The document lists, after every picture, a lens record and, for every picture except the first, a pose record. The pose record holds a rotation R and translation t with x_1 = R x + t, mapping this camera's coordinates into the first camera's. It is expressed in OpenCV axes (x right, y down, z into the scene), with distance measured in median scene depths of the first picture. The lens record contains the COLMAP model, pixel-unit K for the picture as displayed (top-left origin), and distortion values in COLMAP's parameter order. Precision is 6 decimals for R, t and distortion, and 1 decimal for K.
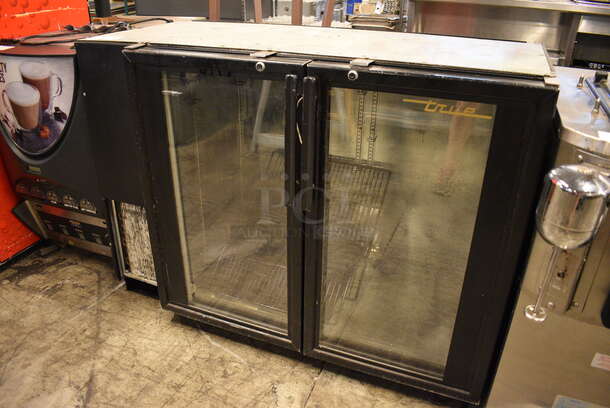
lens RADIAL K [[476.6, 0, 305.3], [0, 476.6, 204.4], [0, 0, 1]] dist [-0.092234, 0.011345]
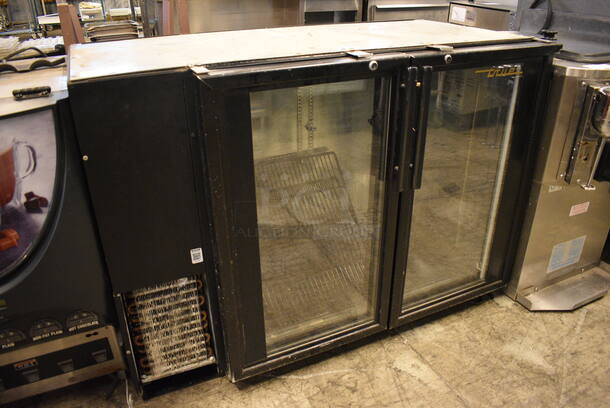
lens RADIAL K [[476.6, 0, 301.8], [0, 476.6, 202.8], [0, 0, 1]] dist [-0.092234, 0.011345]
pose [[0.679382, -0.346615, 0.646759, -0.699345], [0.346863, 0.928409, 0.133200, -0.151259], [-0.646627, 0.133843, 0.750973, 0.277674]]
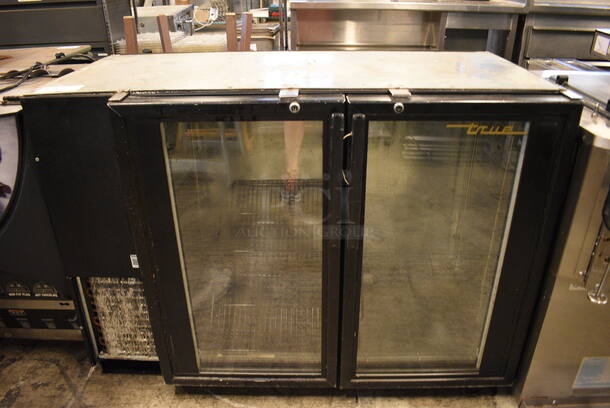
lens RADIAL K [[476.6, 0, 304.7], [0, 476.6, 204.4], [0, 0, 1]] dist [-0.092234, 0.011345]
pose [[0.931570, -0.181424, 0.315059, -0.296746], [0.182411, 0.982862, 0.026617, -0.092320], [-0.314488, 0.032675, 0.948699, 0.083778]]
